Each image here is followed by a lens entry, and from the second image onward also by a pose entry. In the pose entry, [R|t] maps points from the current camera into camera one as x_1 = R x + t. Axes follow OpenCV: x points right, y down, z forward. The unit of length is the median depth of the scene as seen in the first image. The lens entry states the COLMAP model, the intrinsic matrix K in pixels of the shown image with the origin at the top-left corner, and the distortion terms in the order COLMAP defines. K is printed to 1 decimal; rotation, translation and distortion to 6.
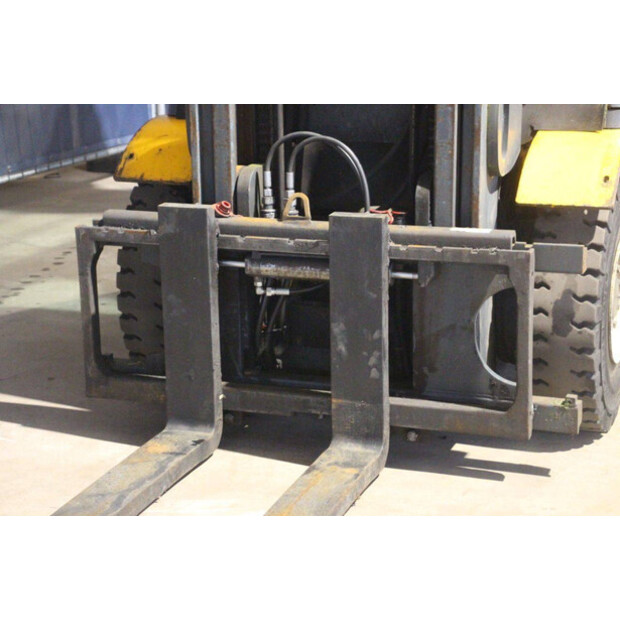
lens RADIAL K [[1464.0, 0, 308.6], [0, 1464.0, 310.4], [0, 0, 1]] dist [0.353094, 0.000000]
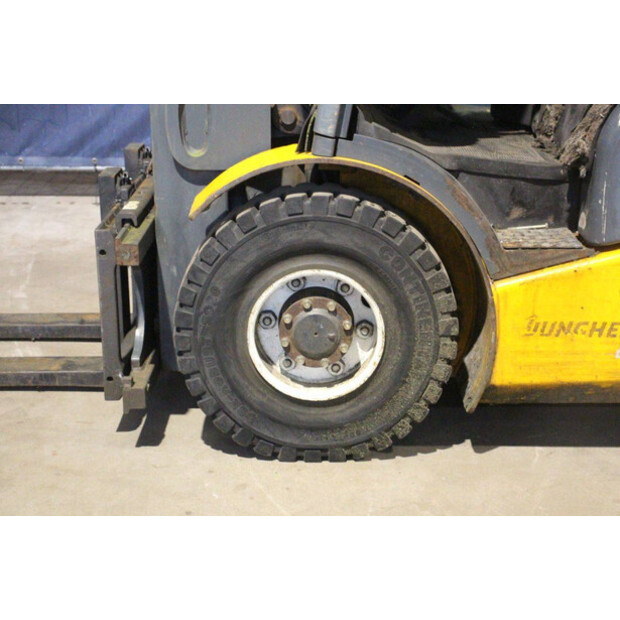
lens RADIAL K [[1169.5, 0, 306.4], [0, 1169.5, 308.3], [0, 0, 1]] dist [0.197829, 0.000000]
pose [[0.323352, 0.288434, -0.901249, 0.935912], [-0.245162, 0.945429, 0.214614, -0.195326], [0.913969, 0.151556, 0.376420, 0.766541]]
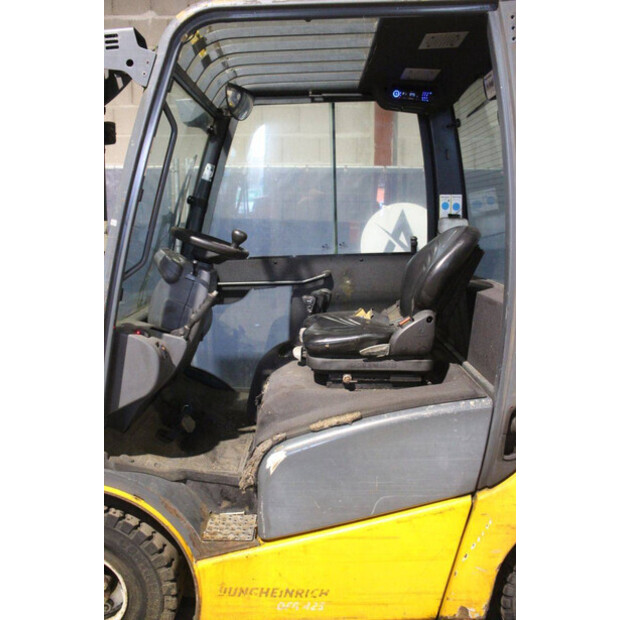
lens RADIAL K [[575.9, 0, 308.3], [0, 575.9, 312.0], [0, 0, 1]] dist [-0.061772, 0.000000]
pose [[0.325470, 0.158678, -0.932143, 0.799740], [-0.244067, 0.966510, 0.079309, -0.393127], [0.913510, 0.201693, 0.353298, 1.021625]]
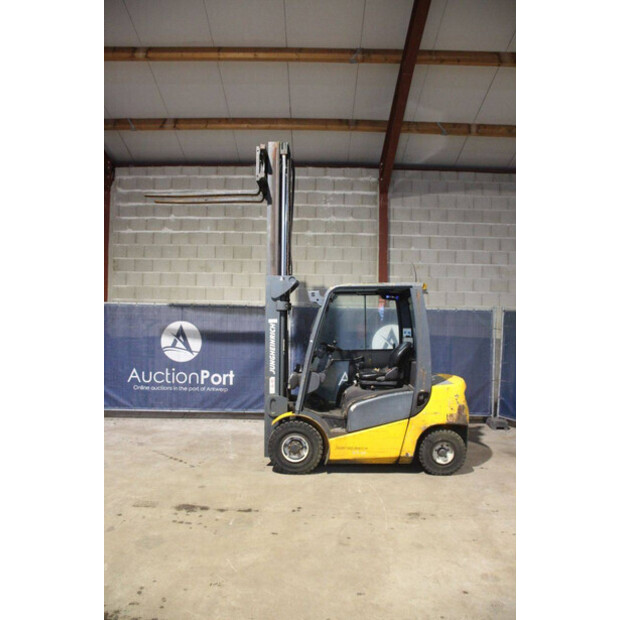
lens RADIAL K [[507.2, 0, 310.6], [0, 507.2, 313.0], [0, 0, 1]] dist [-0.141487, 0.083937]
pose [[0.314133, 0.013775, -0.949279, 1.903017], [-0.257933, 0.963523, -0.071373, -0.355124], [0.913669, 0.267271, 0.306228, 0.459555]]
